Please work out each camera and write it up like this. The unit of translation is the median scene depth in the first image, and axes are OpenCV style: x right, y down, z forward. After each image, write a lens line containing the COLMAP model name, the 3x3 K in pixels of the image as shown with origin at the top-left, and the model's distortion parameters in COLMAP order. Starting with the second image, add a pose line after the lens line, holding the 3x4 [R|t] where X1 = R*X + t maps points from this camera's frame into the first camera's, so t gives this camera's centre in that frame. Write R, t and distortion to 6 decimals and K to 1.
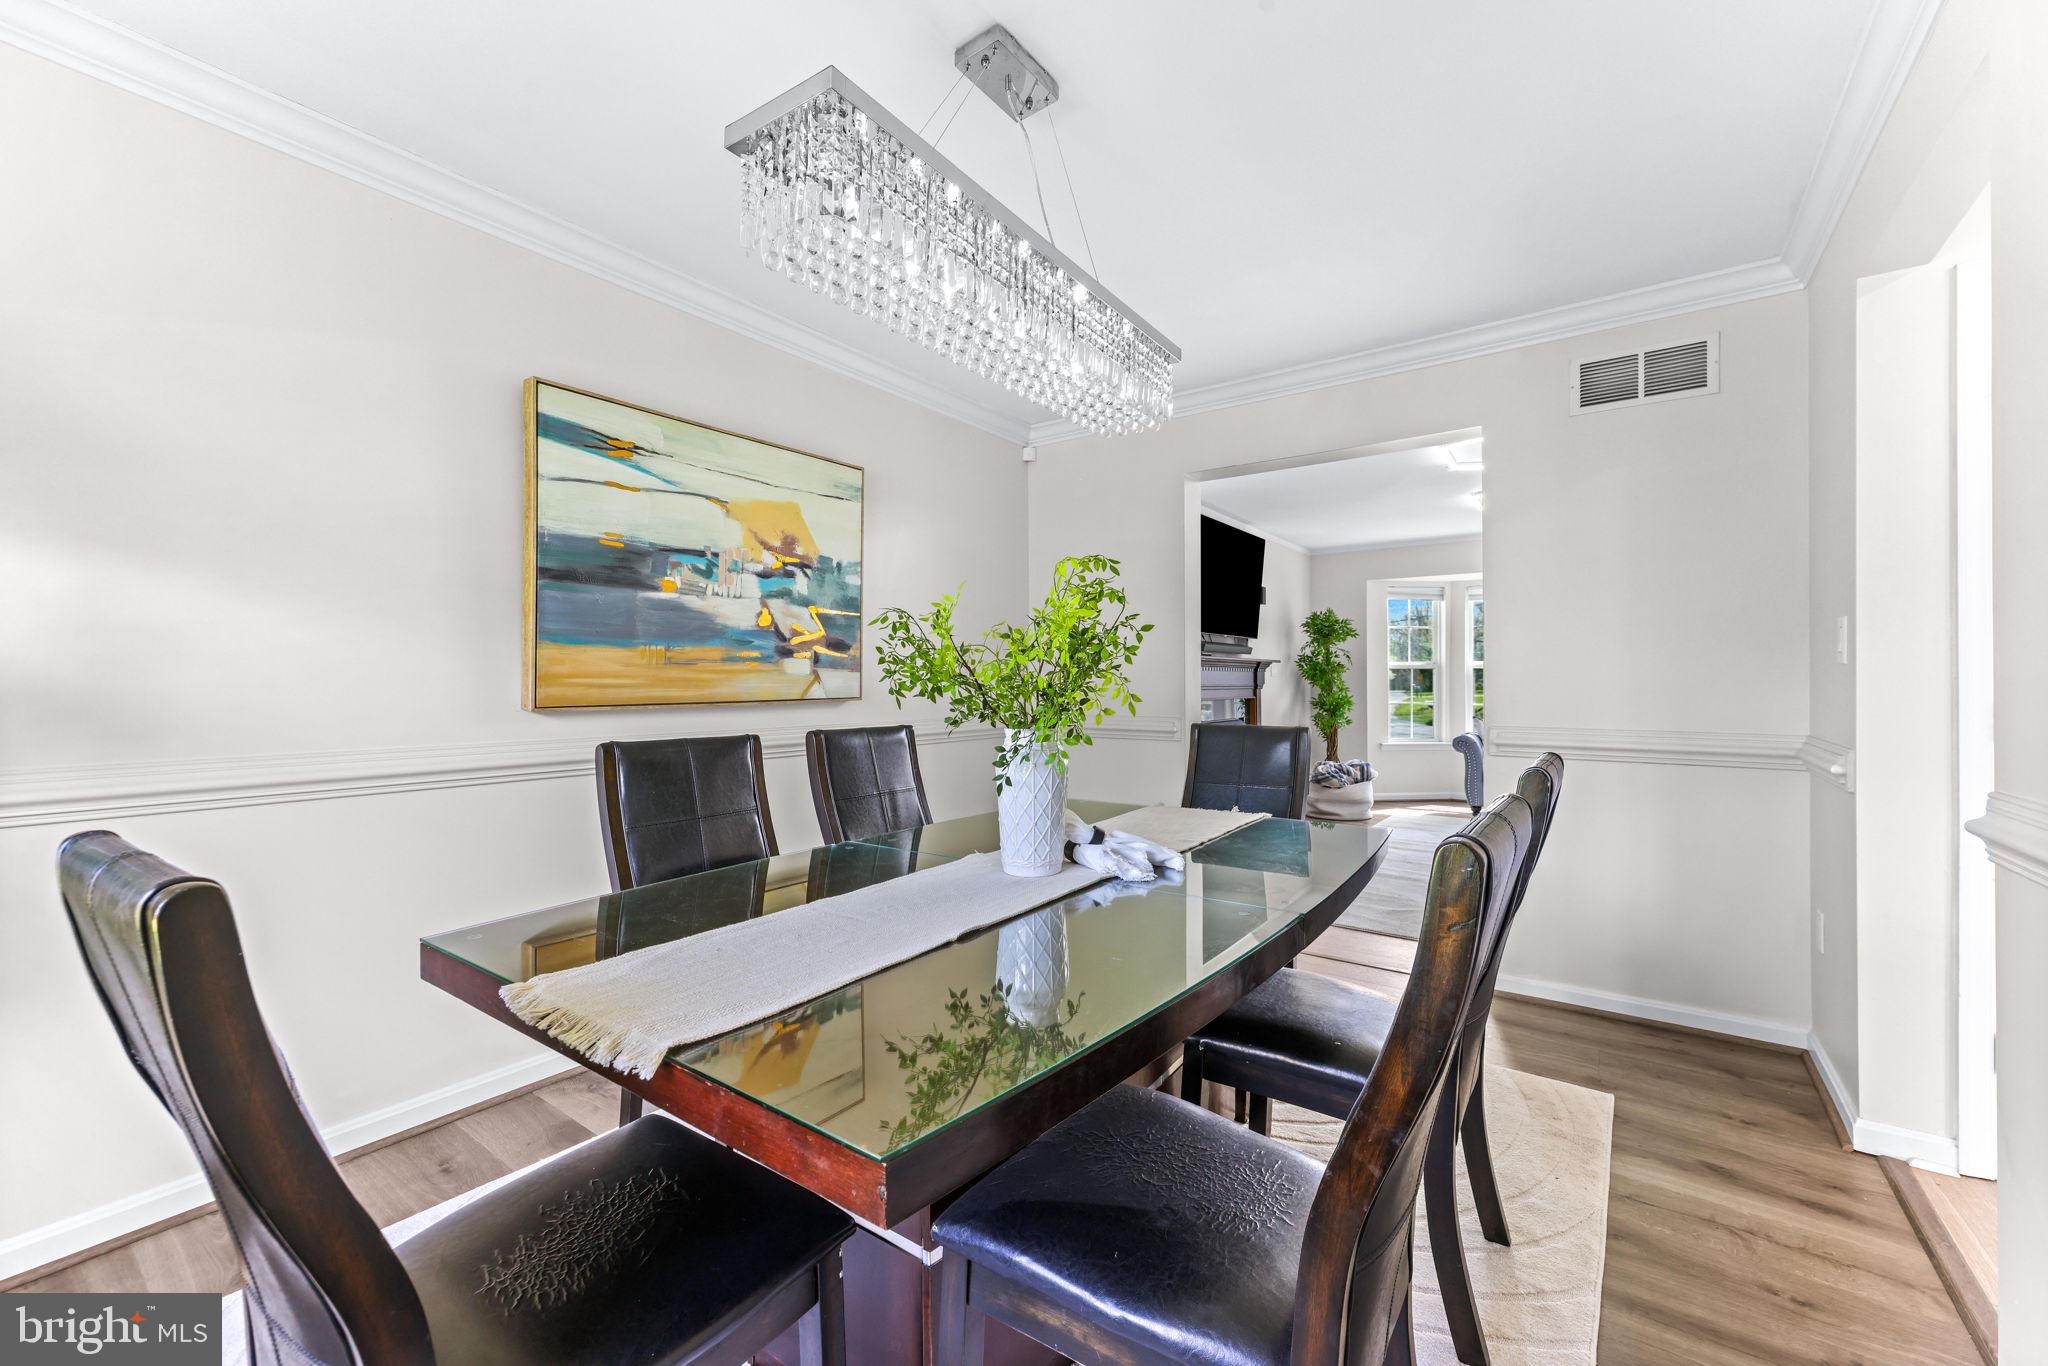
lens RADIAL K [[793.3, 0, 1025.6], [0, 793.3, 681.9], [0, 0, 1]] dist [-0.000691, -0.000025]
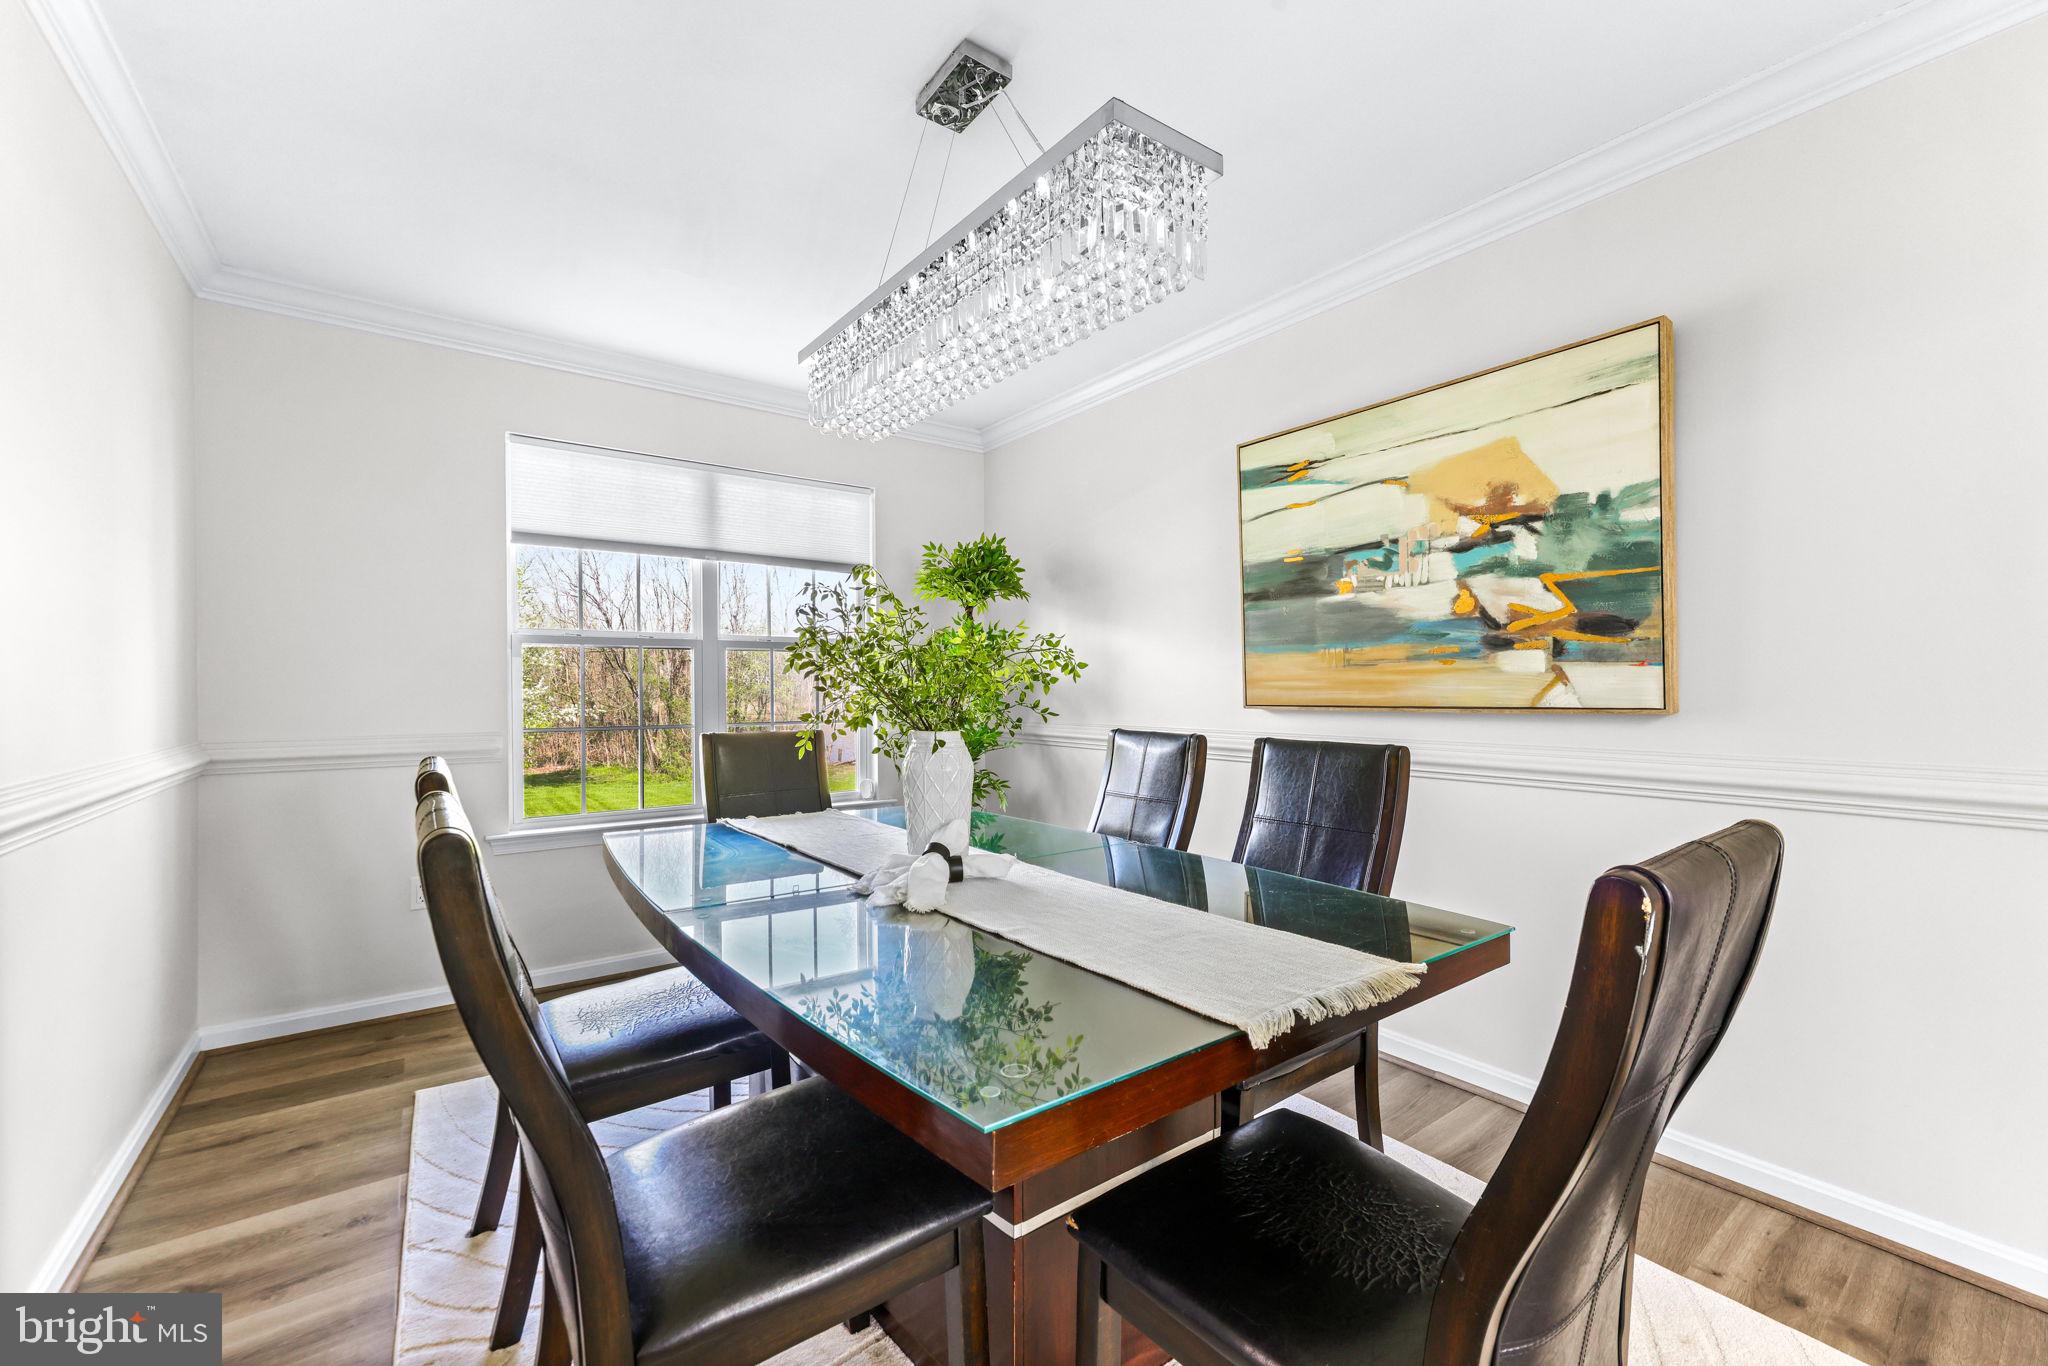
lens RADIAL K [[822.5, 0, 1025.9], [0, 822.5, 686.3], [0, 0, 1]] dist [-0.001875, -0.000034]
pose [[-0.282347, -0.000318, -0.959312, 0.597128], [0.004823, 0.999987, -0.001751, 0.002327], [0.959300, -0.005122, -0.282342, 0.840265]]
